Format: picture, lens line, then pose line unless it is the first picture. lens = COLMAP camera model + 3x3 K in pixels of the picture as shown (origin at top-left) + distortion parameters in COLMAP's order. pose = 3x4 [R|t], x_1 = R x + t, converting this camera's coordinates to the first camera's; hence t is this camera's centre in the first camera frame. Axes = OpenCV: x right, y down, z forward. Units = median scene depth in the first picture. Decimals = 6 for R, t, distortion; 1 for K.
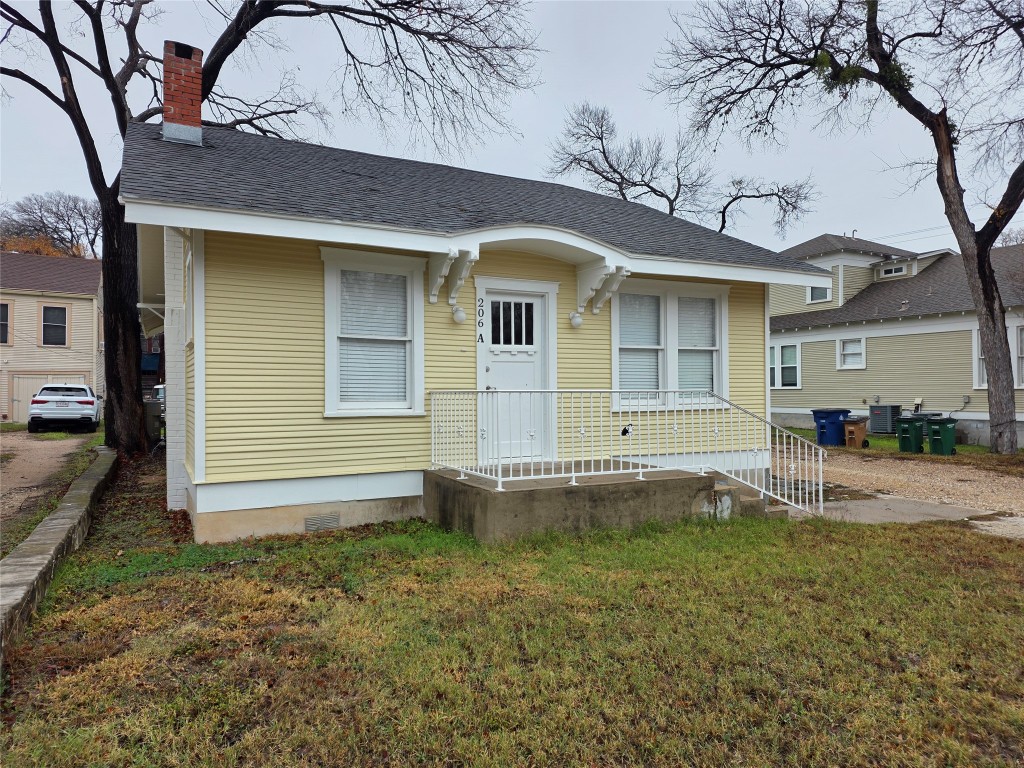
lens RADIAL K [[668.2, 0, 512.0], [0, 668.2, 384.0], [0, 0, 1]] dist [0.080502, -0.067365]
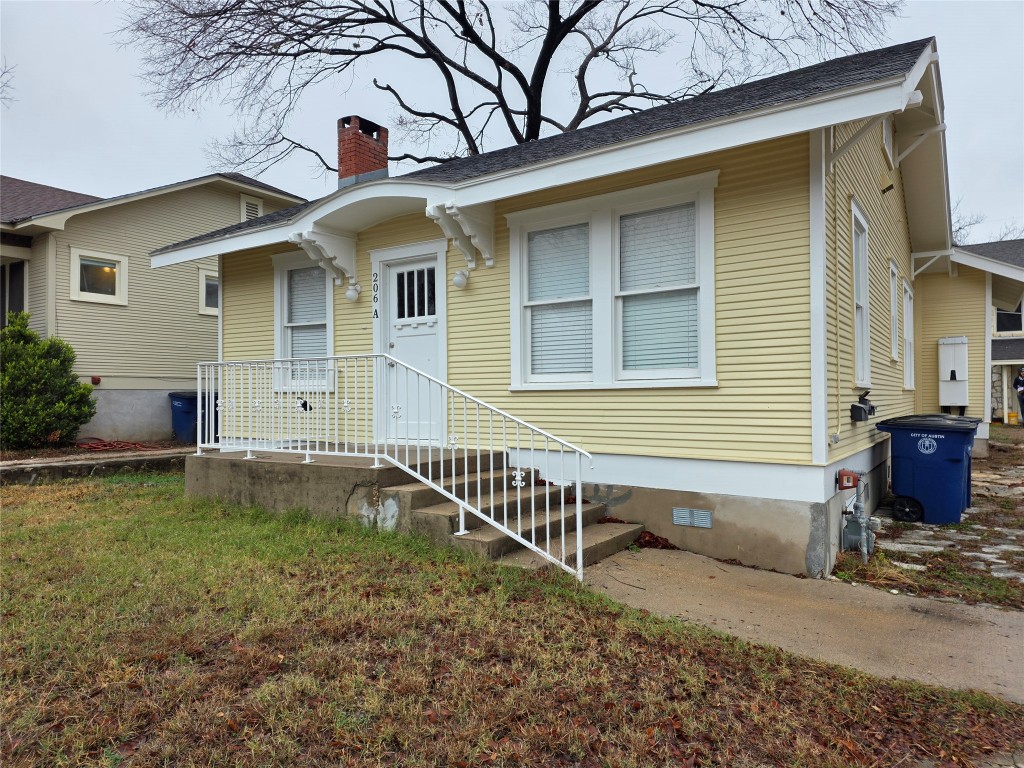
lens RADIAL K [[701.0, 0, 512.0], [0, 701.0, 384.0], [0, 0, 1]] dist [0.068670, -0.082488]
pose [[0.478453, -0.012821, -0.878019, 0.922643], [0.015448, 0.999862, -0.006182, 0.041956], [0.877977, -0.010606, 0.478585, 0.661489]]
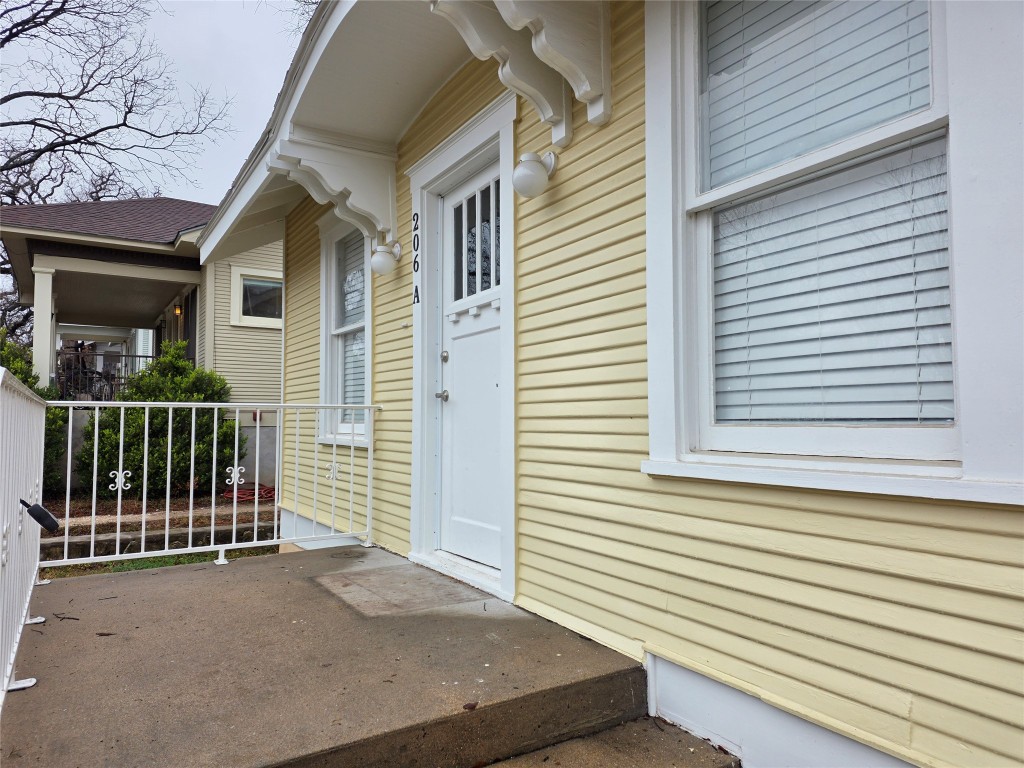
lens RADIAL K [[668.2, 0, 512.0], [0, 668.2, 384.0], [0, 0, 1]] dist [0.080502, -0.067365]
pose [[0.075071, -0.051687, -0.995838, 0.425435], [0.017222, 0.998574, -0.050530, 0.021076], [0.997029, -0.013357, 0.075854, 1.001411]]
